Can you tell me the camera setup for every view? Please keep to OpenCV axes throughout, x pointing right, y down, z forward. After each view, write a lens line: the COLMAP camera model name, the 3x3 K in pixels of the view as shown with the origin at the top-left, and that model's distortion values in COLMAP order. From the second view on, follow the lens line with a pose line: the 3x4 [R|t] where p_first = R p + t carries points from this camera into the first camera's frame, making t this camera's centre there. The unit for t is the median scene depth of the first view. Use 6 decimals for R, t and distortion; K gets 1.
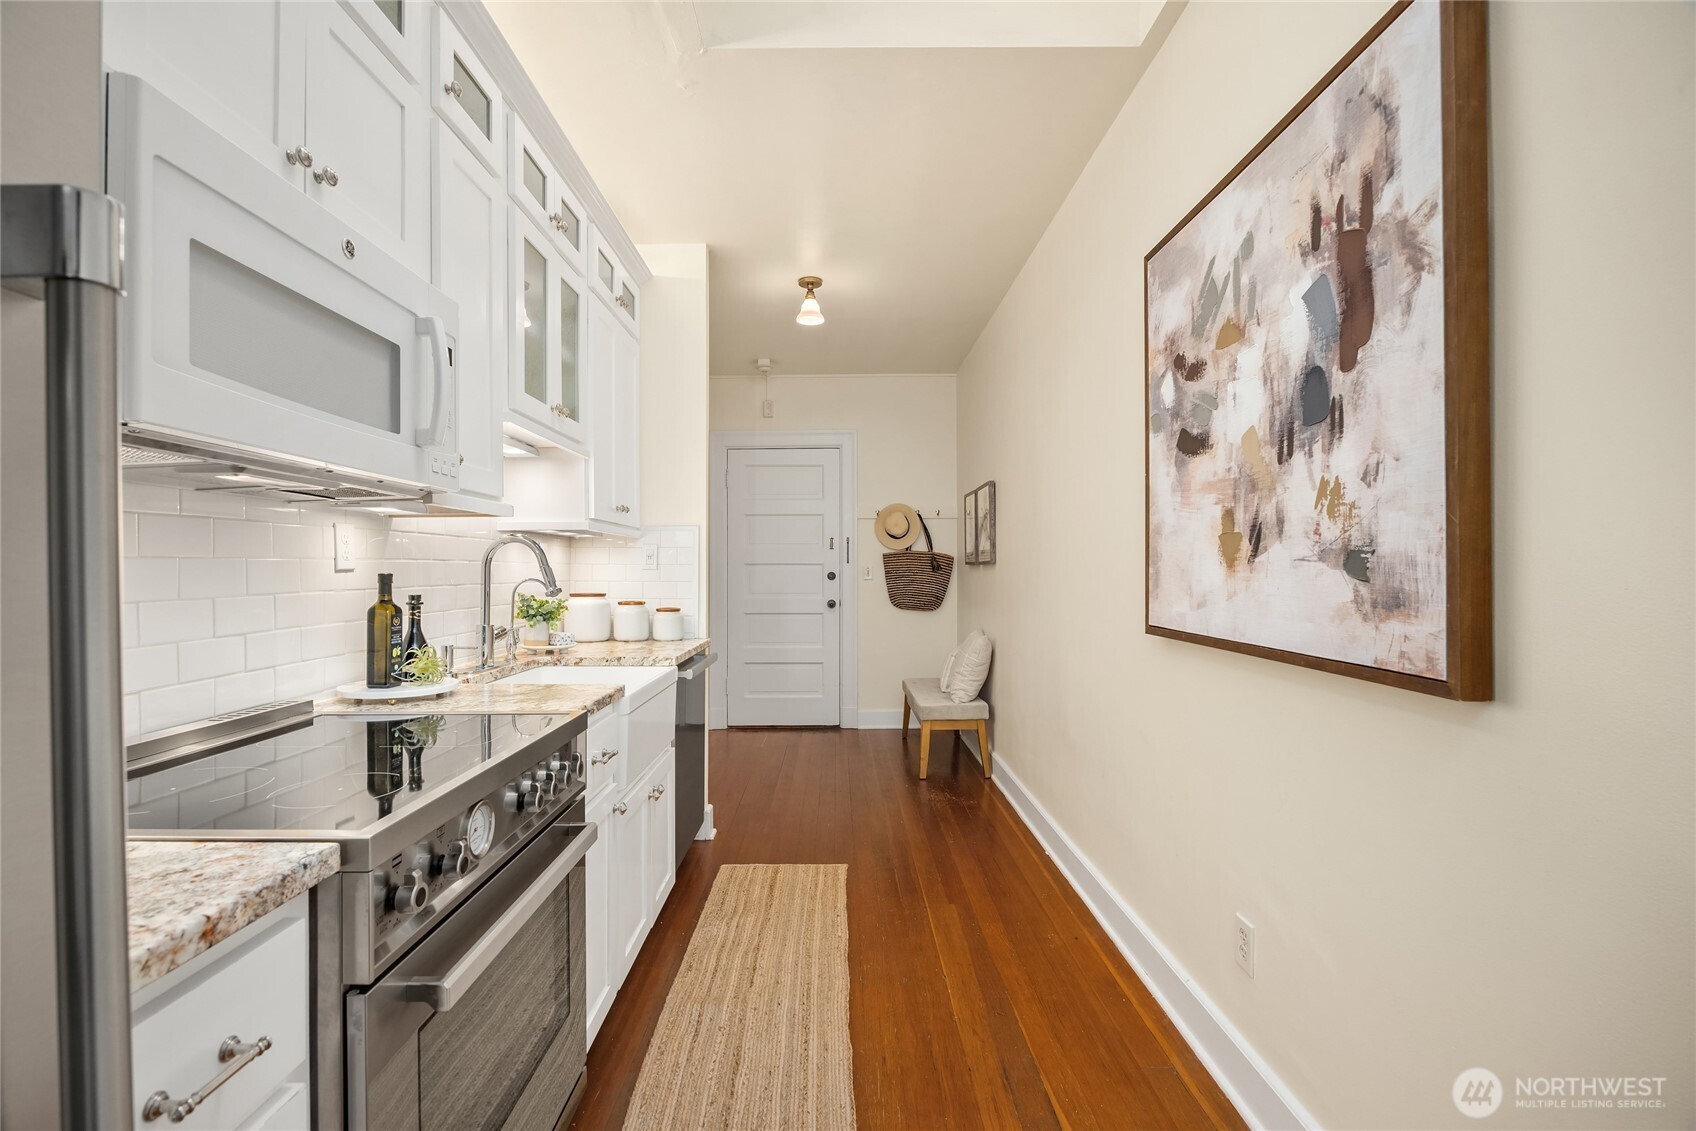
lens RADIAL K [[746.5, 0, 817.1], [0, 746.5, 563.3], [0, 0, 1]] dist [-0.013370, -0.001070]
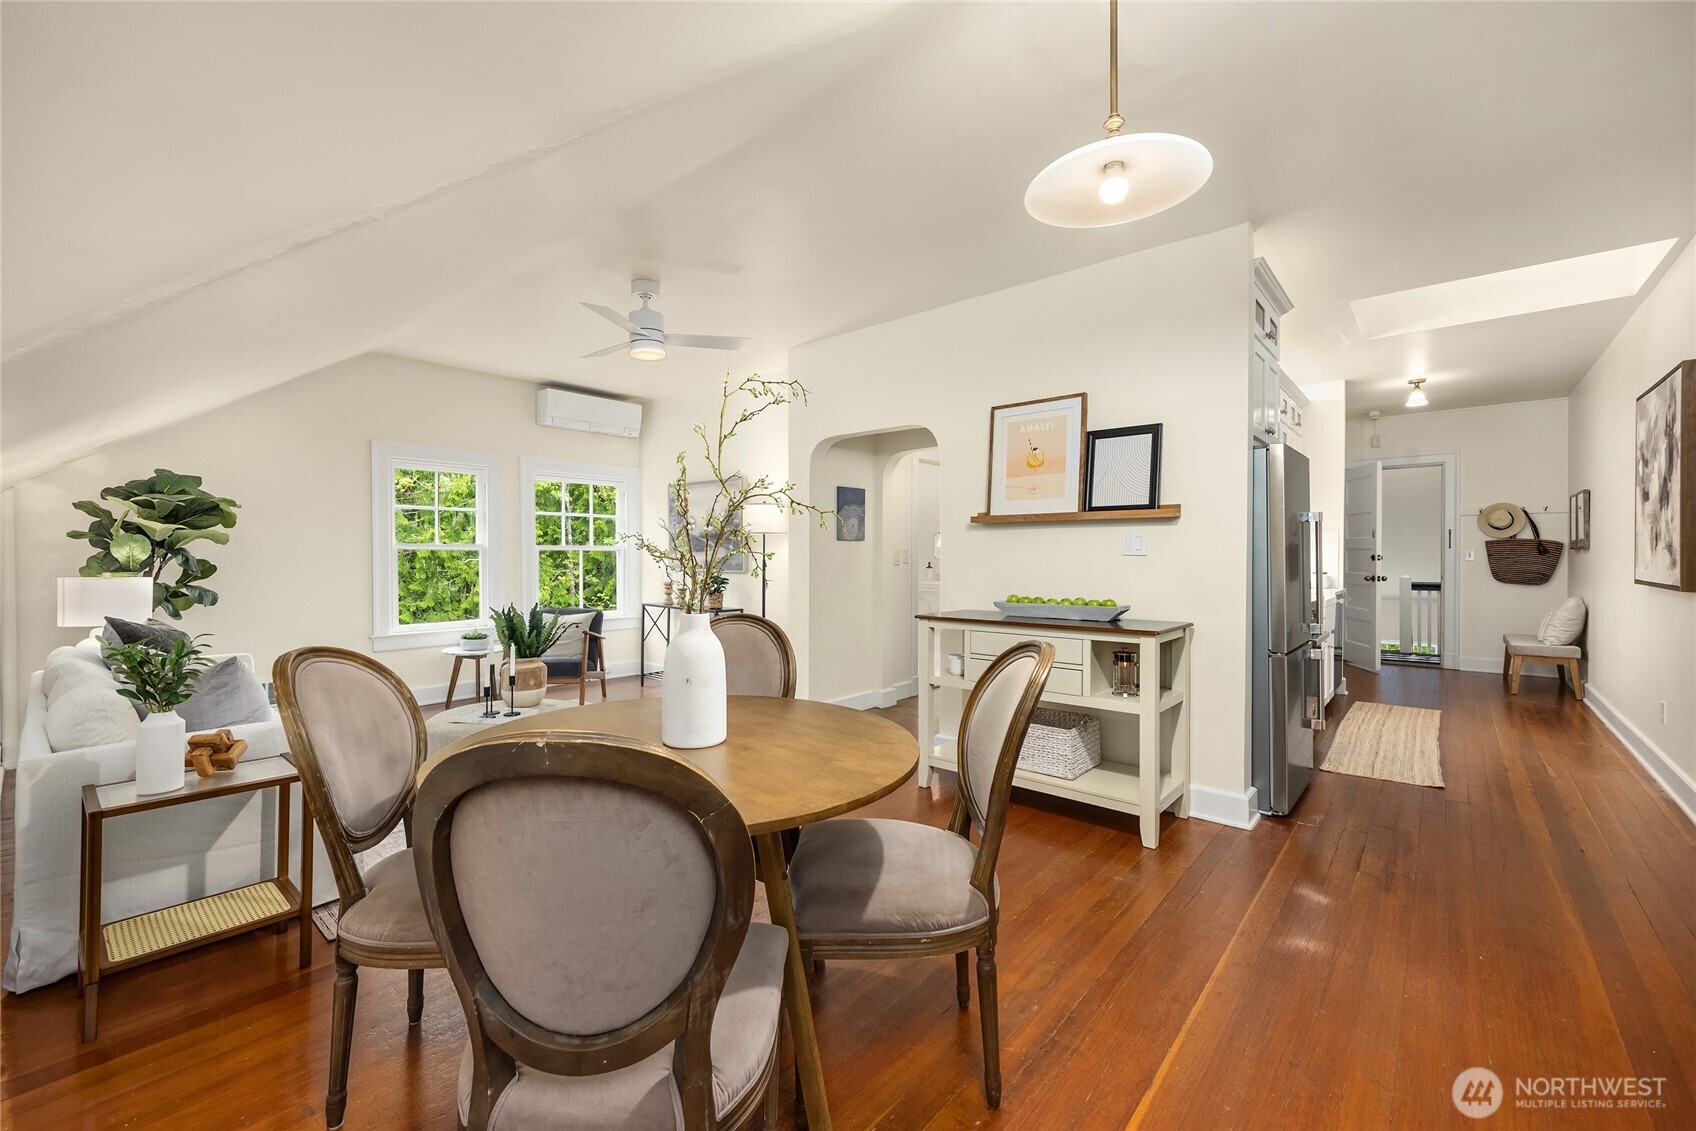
lens RADIAL K [[676.4, 0, 867.2], [0, 676.4, 558.4], [0, 0, 1]] dist [0.020419, -0.000247]
pose [[0.778262, 0.006401, -0.627907, -0.000986], [0.003702, 0.999884, 0.014782, -0.009512], [0.627929, -0.013829, 0.778148, -1.575272]]
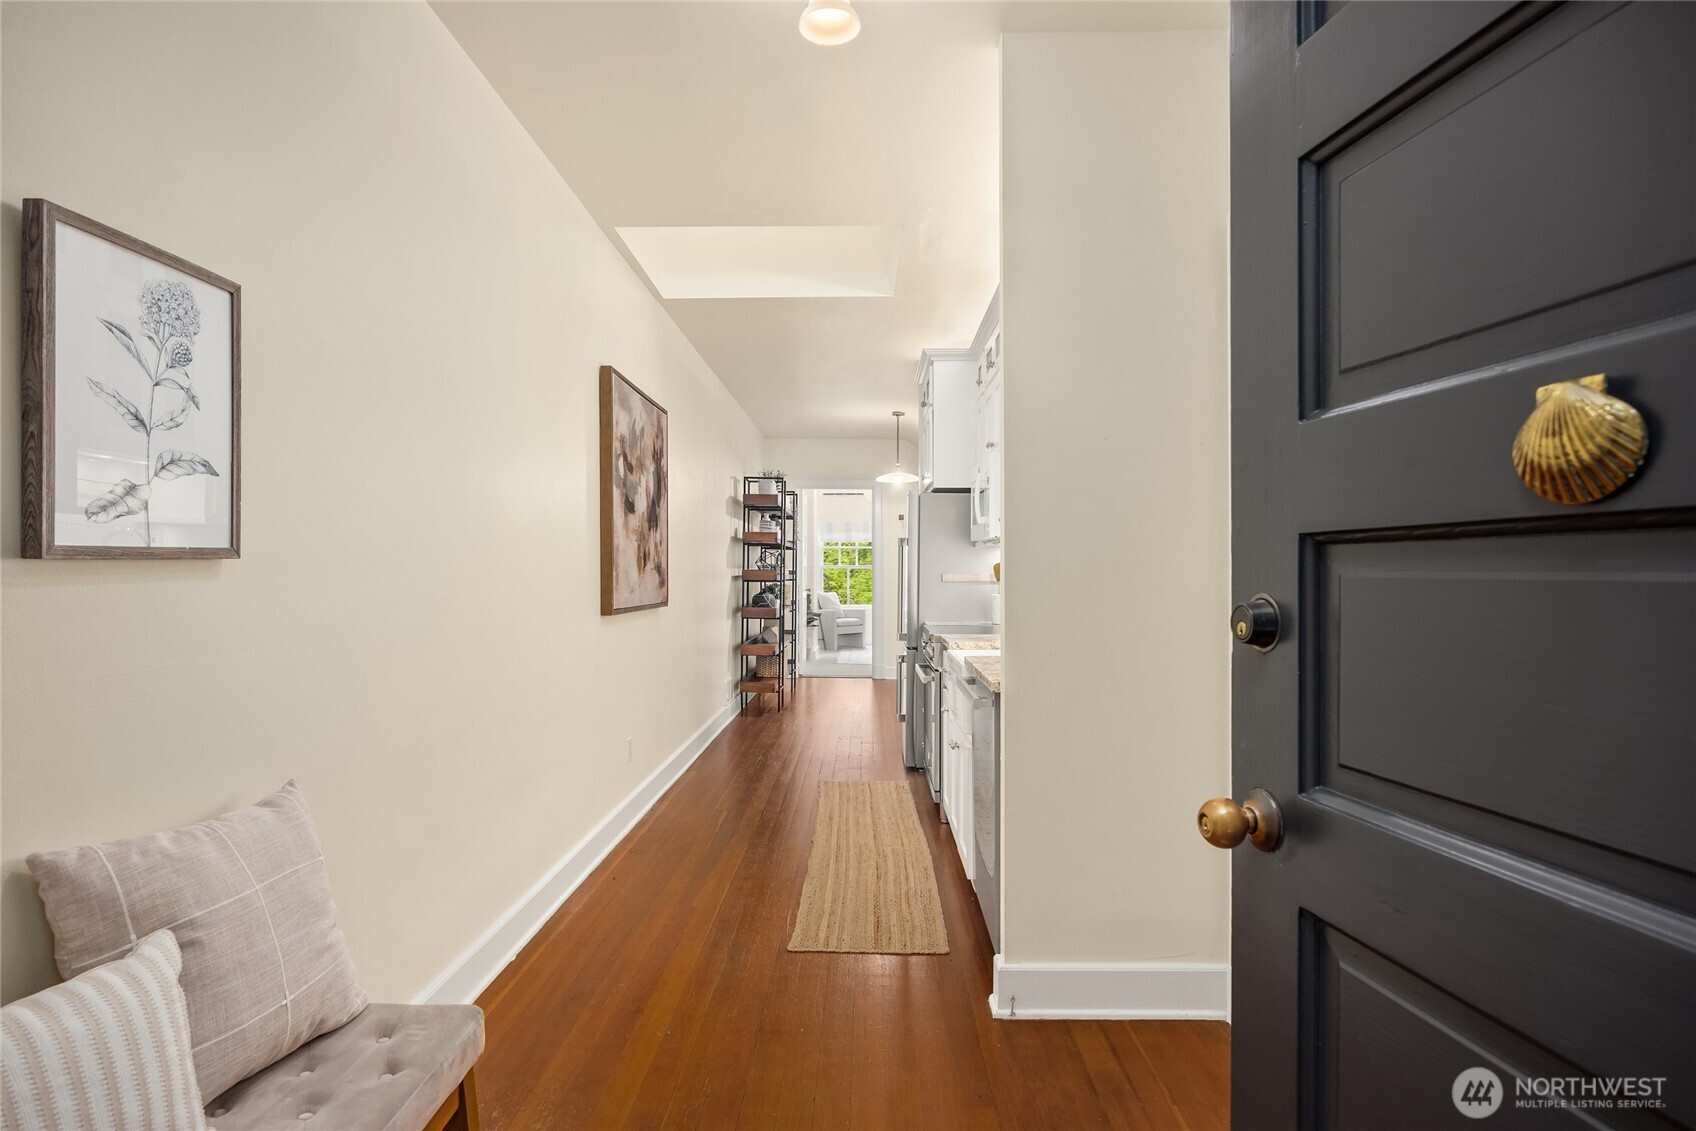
lens RADIAL K [[882.0, 0, 865.3], [0, 882.0, 573.3], [0, 0, 1]] dist [-0.004419, -0.002497]
pose [[-0.999740, 0.004973, -0.022235, -0.028594], [0.005092, 0.999973, -0.005321, 0.018720], [0.022208, -0.005433, -0.999739, 2.450307]]
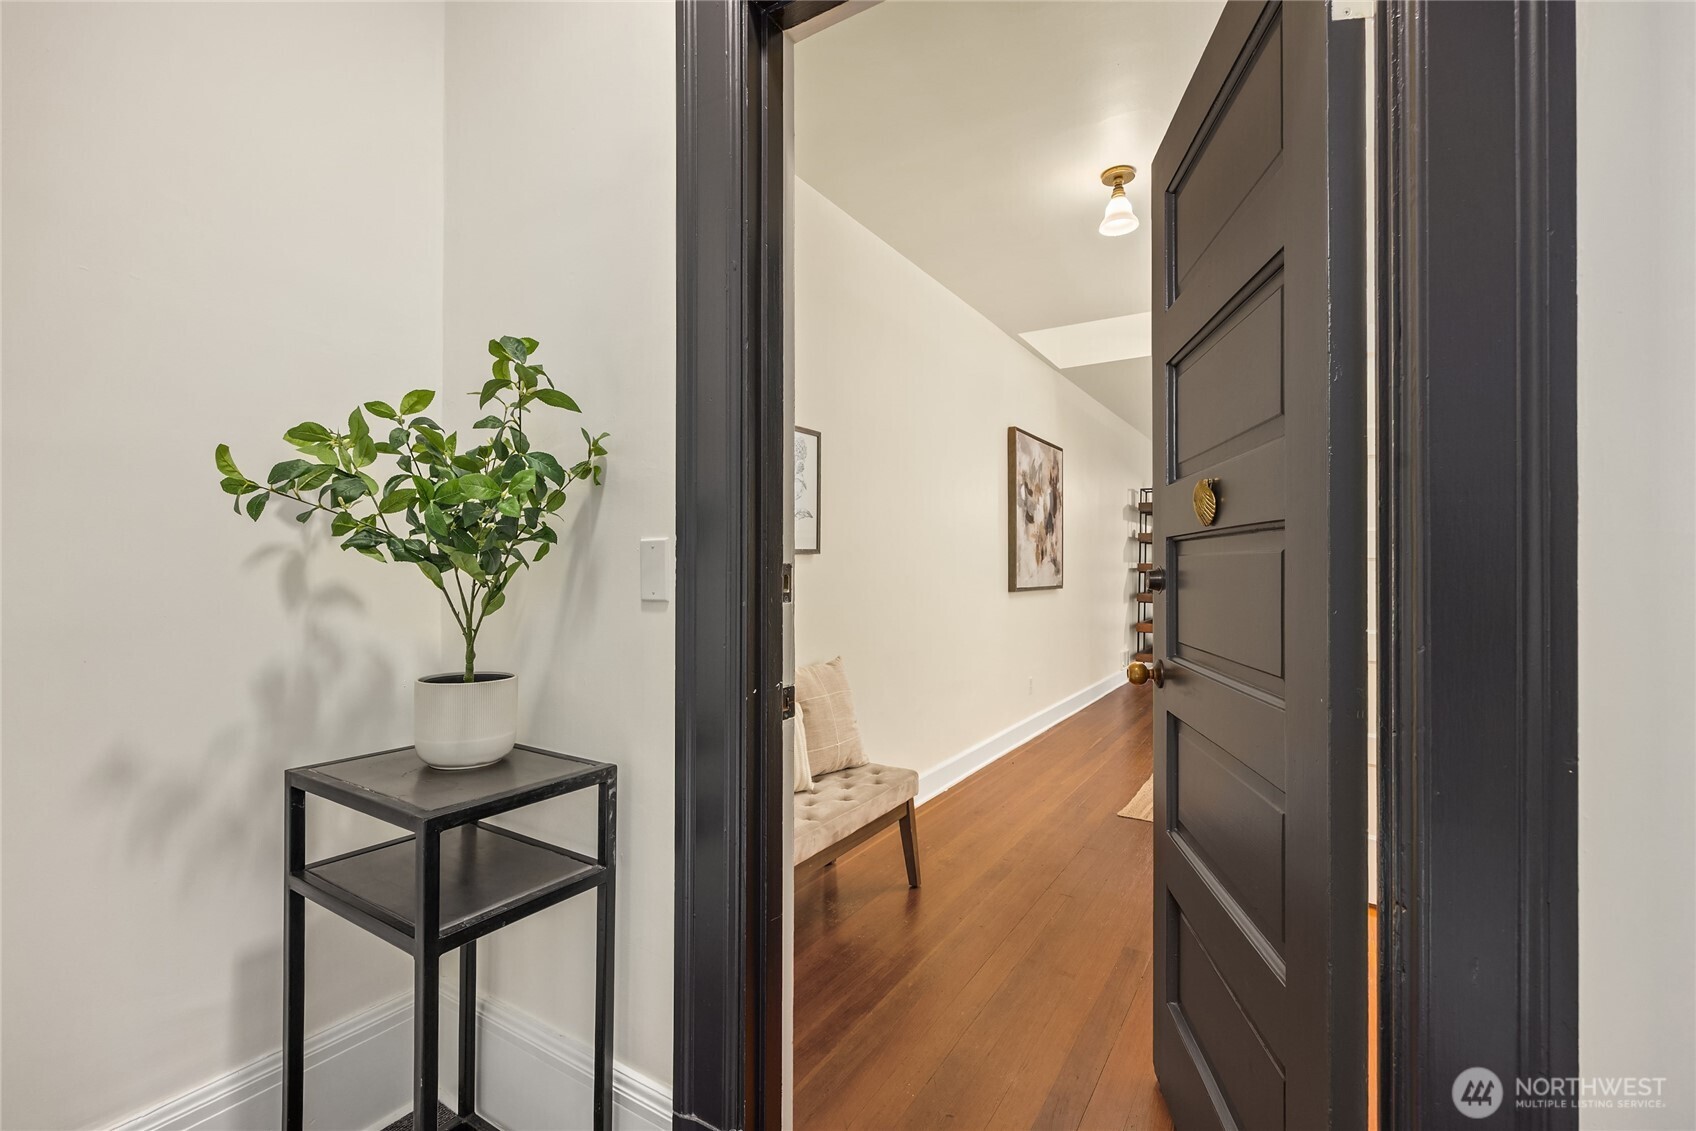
lens RADIAL K [[746.5, 0, 831.6], [0, 746.5, 561.3], [0, 0, 1]] dist [-0.013370, -0.001070]
pose [[-0.850265, 0.005984, 0.526320, -0.243868], [-0.002652, 0.999874, -0.015652, 0.033196], [-0.526348, -0.014704, -0.850142, 2.825415]]
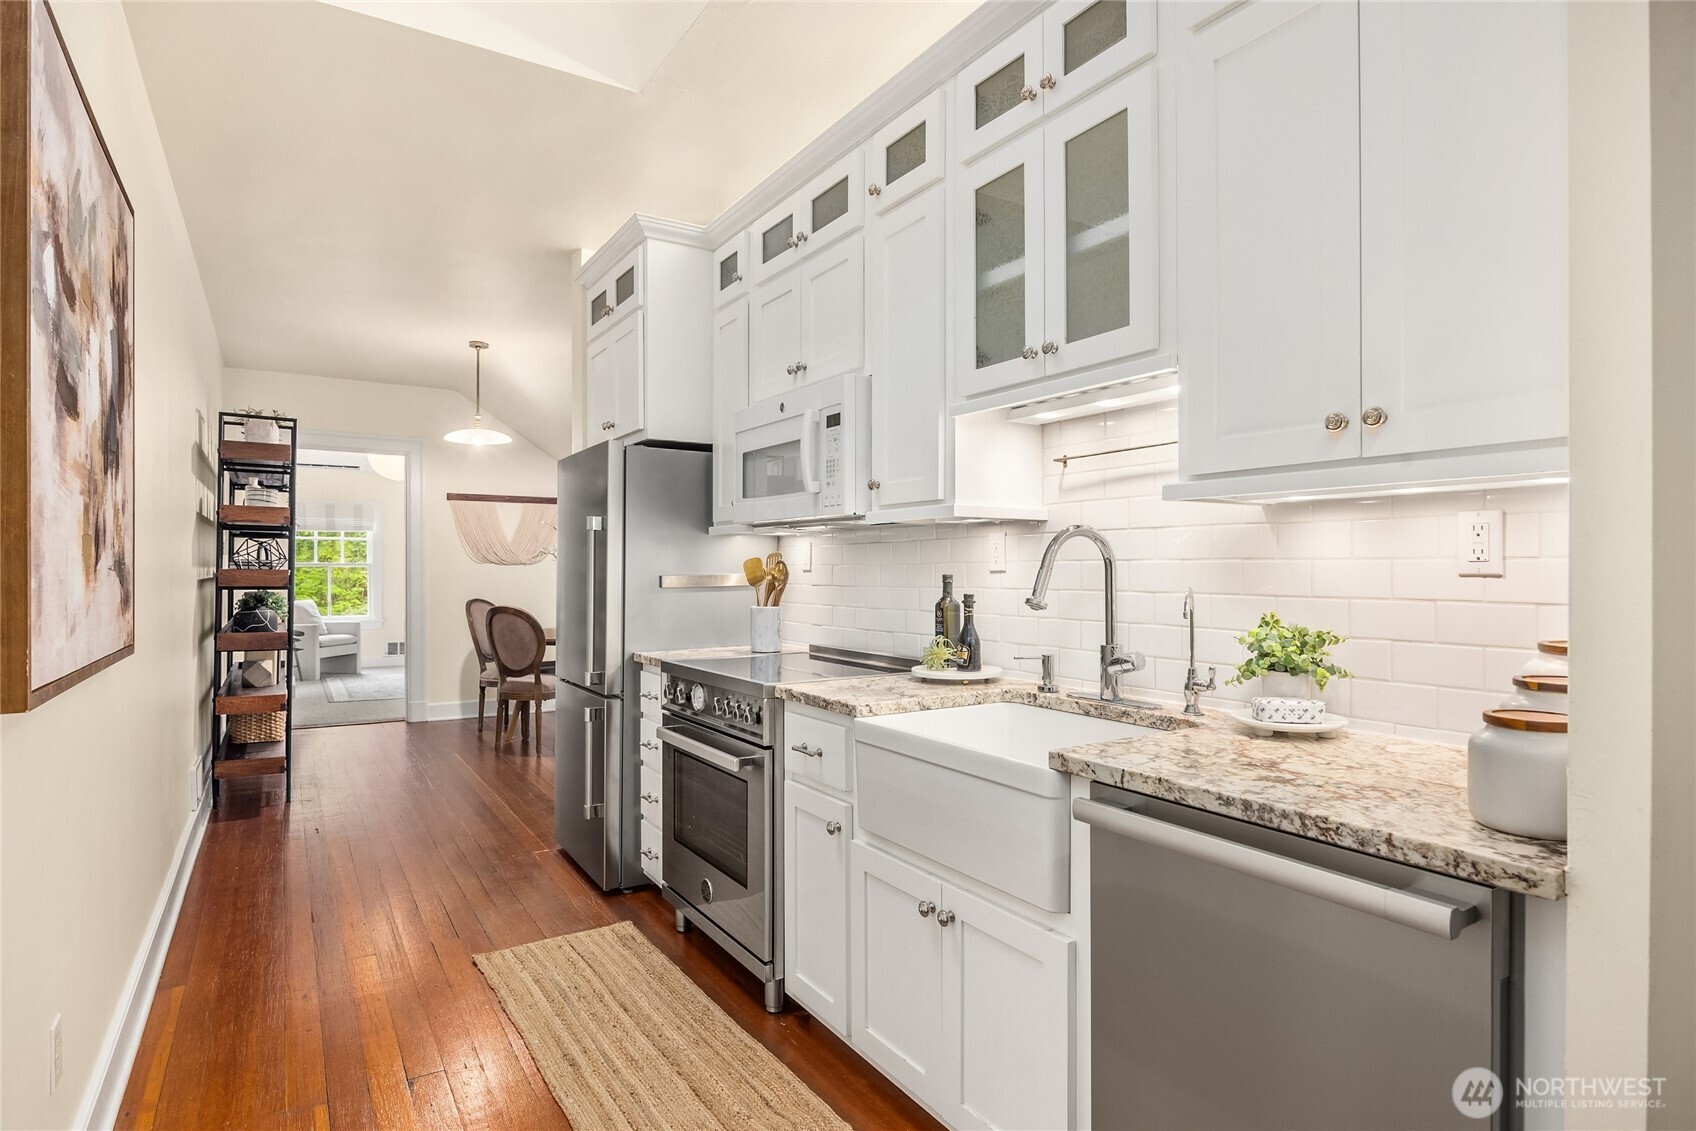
lens RADIAL K [[882.0, 0, 841.5], [0, 882.0, 568.0], [0, 0, 1]] dist [-0.004419, -0.002497]
pose [[-0.831360, 0.003942, -0.555721, 0.276153], [0.008306, 0.999951, -0.005332, 0.006426], [0.555673, -0.009048, -0.831352, 1.557923]]
